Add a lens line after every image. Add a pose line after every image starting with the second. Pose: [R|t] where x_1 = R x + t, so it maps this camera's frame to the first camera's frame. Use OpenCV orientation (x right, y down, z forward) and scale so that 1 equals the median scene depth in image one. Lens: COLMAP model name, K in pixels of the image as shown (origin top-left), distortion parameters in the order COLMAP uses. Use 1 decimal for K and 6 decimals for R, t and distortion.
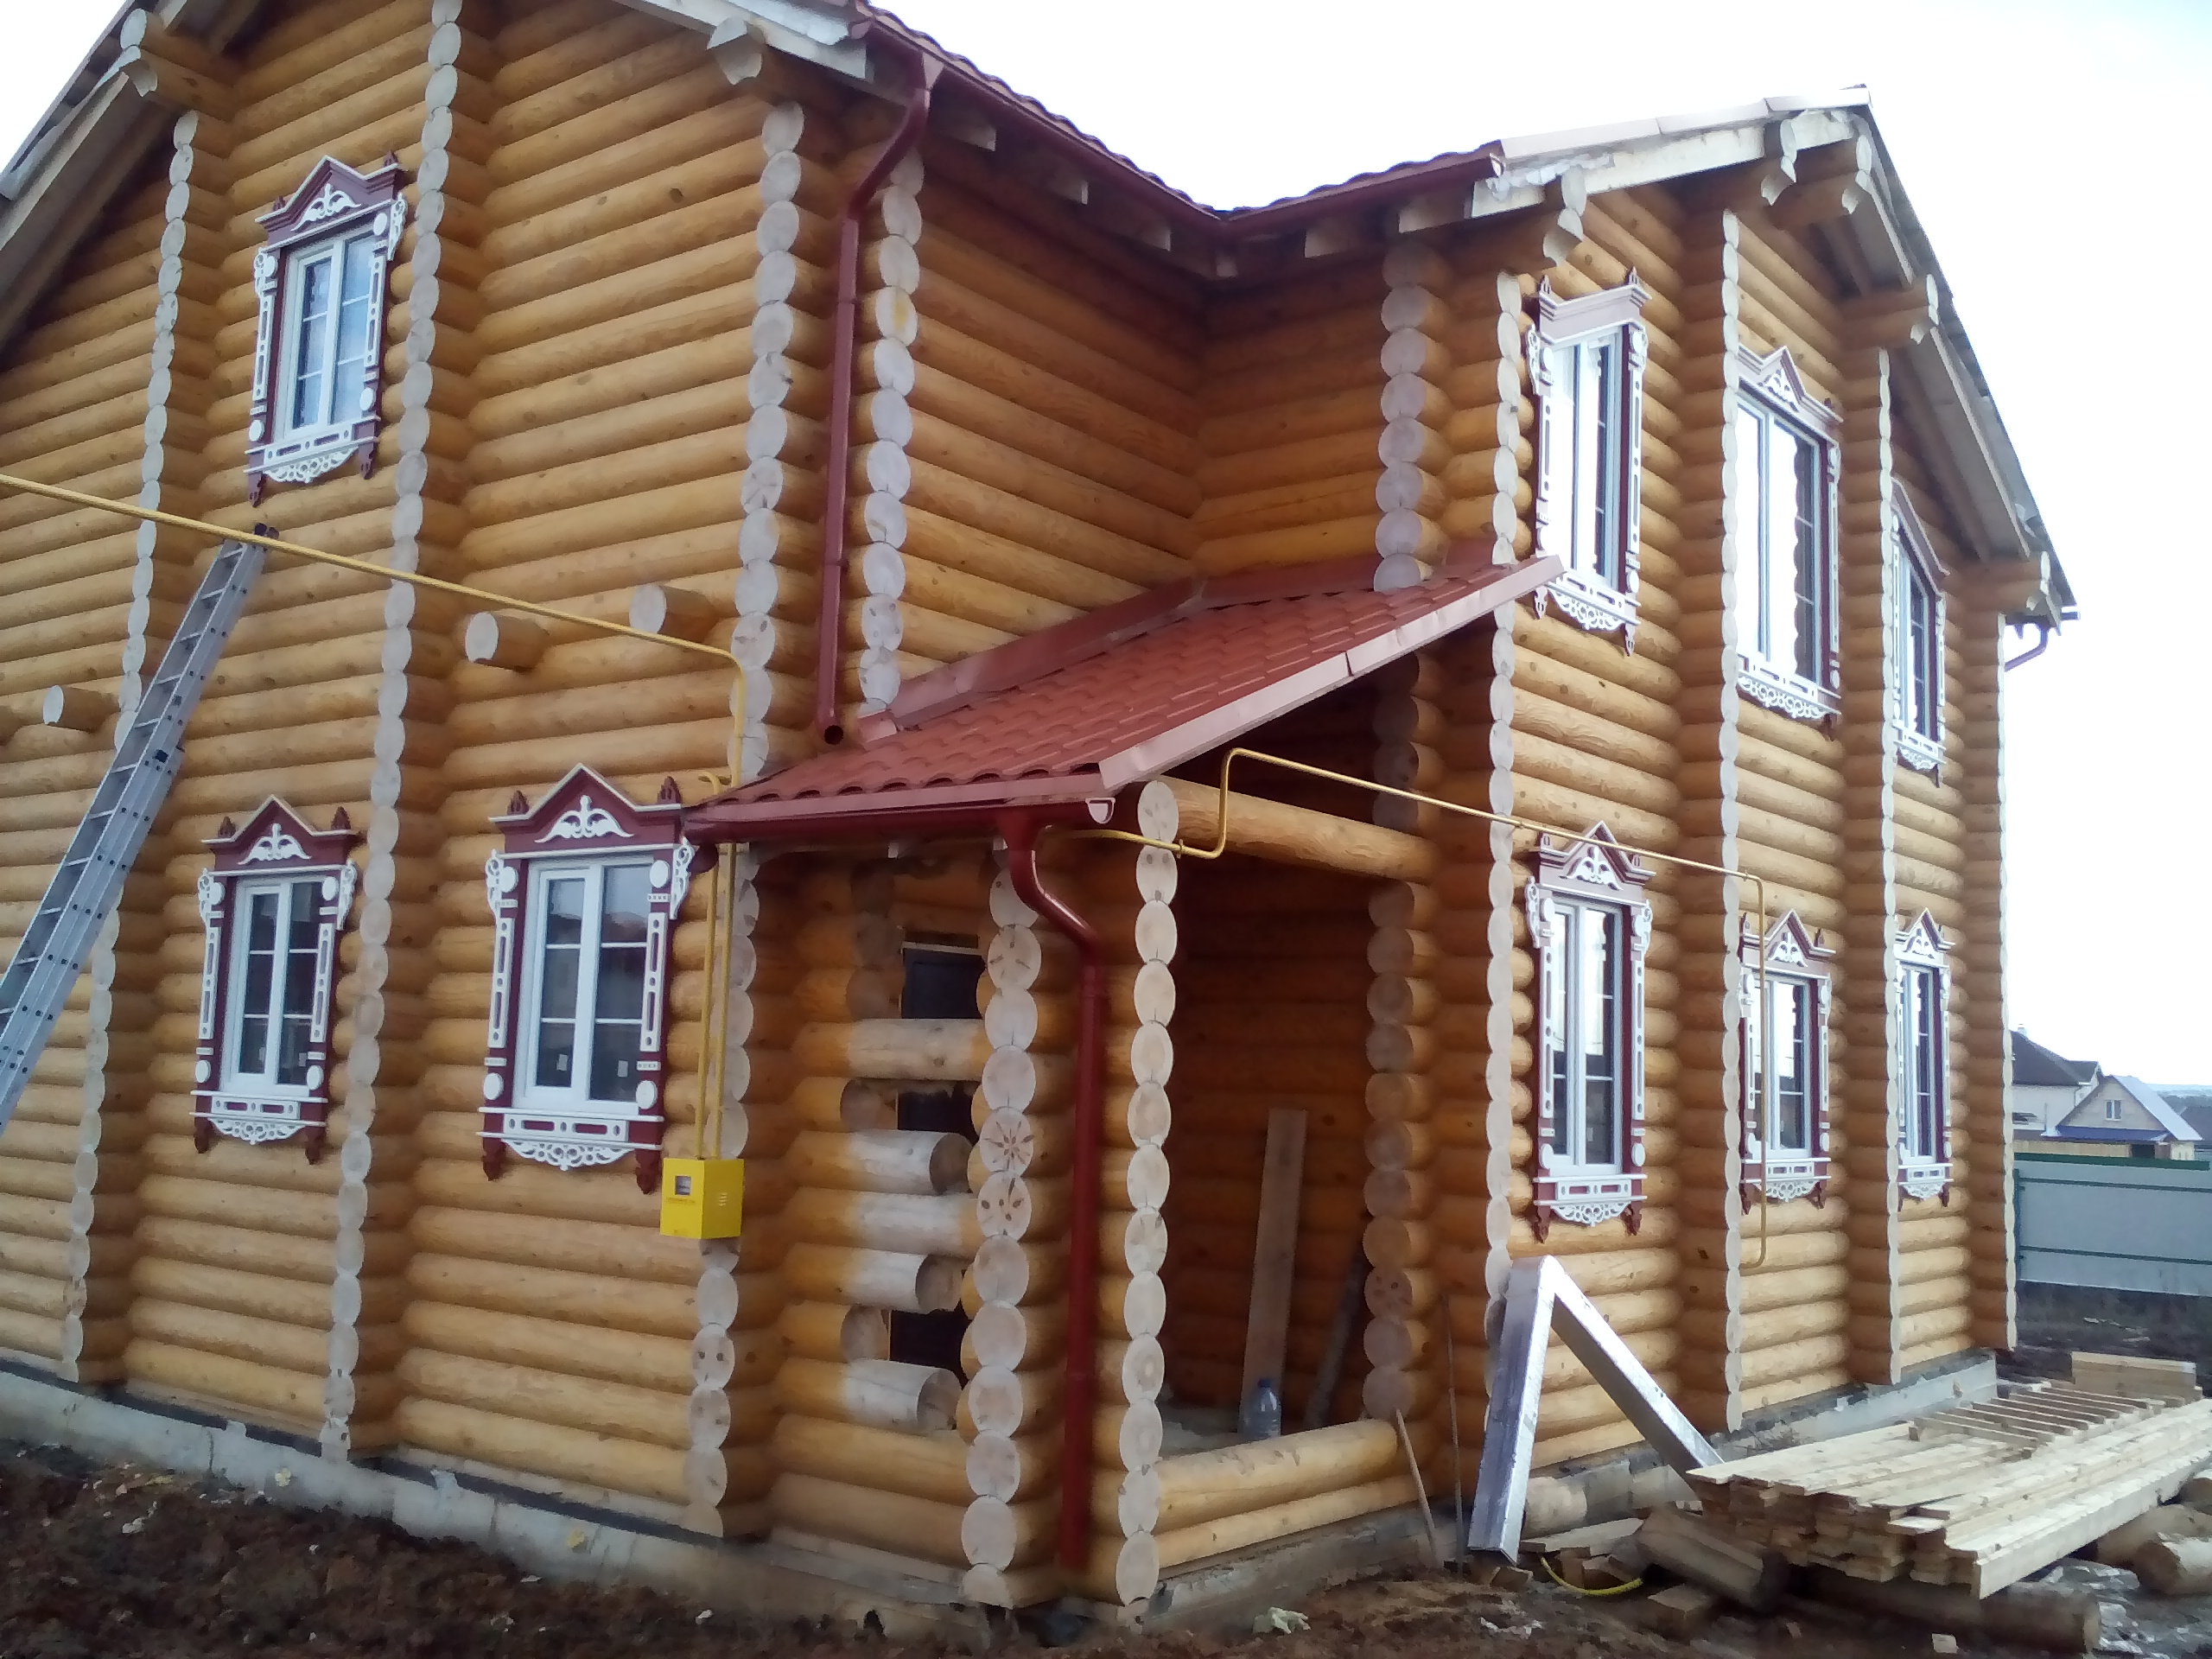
lens RADIAL K [[2091.0, 0, 1104.8], [0, 2091.0, 845.9], [0, 0, 1]] dist [0.076578, -0.256673]
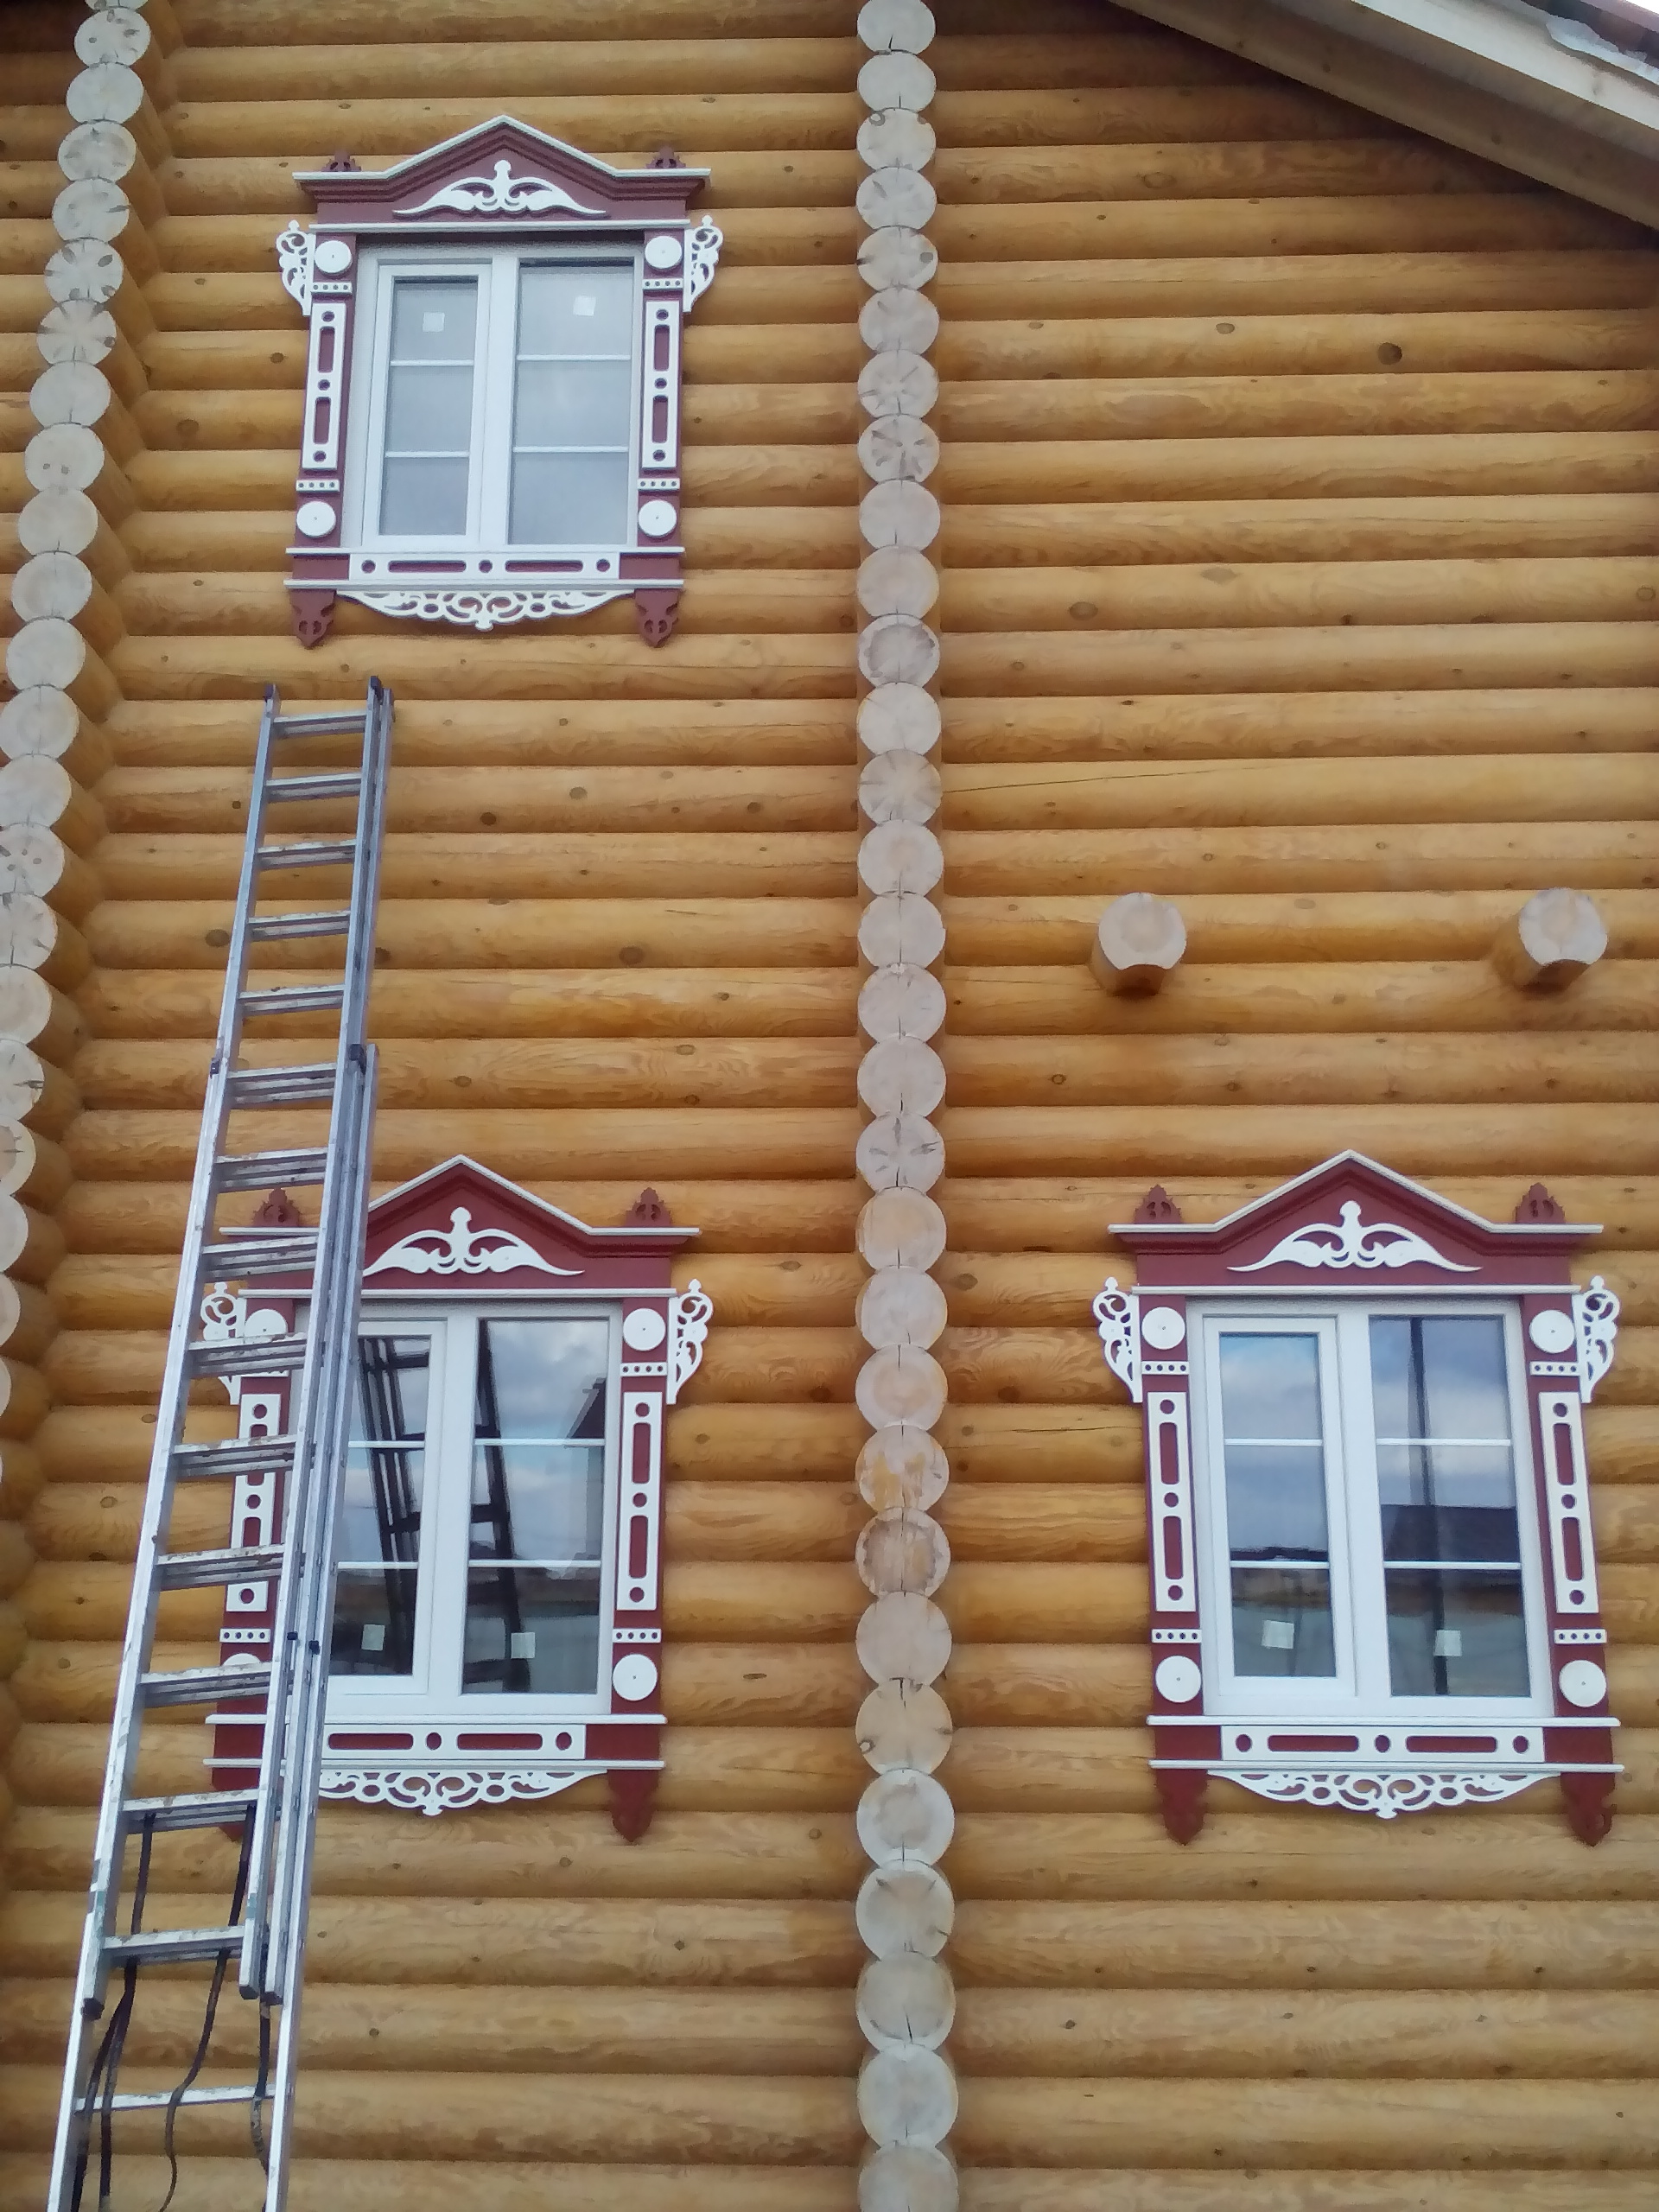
lens RADIAL K [[2120.0, 0, 829.5], [0, 2120.0, 1106.0], [0, 0, 1]] dist [0.069178, -0.186569]
pose [[0.809850, 0.108929, 0.576435, -0.690286], [-0.039140, 0.990453, -0.132178, 0.035535], [-0.585330, 0.084483, 0.806382, 0.527261]]
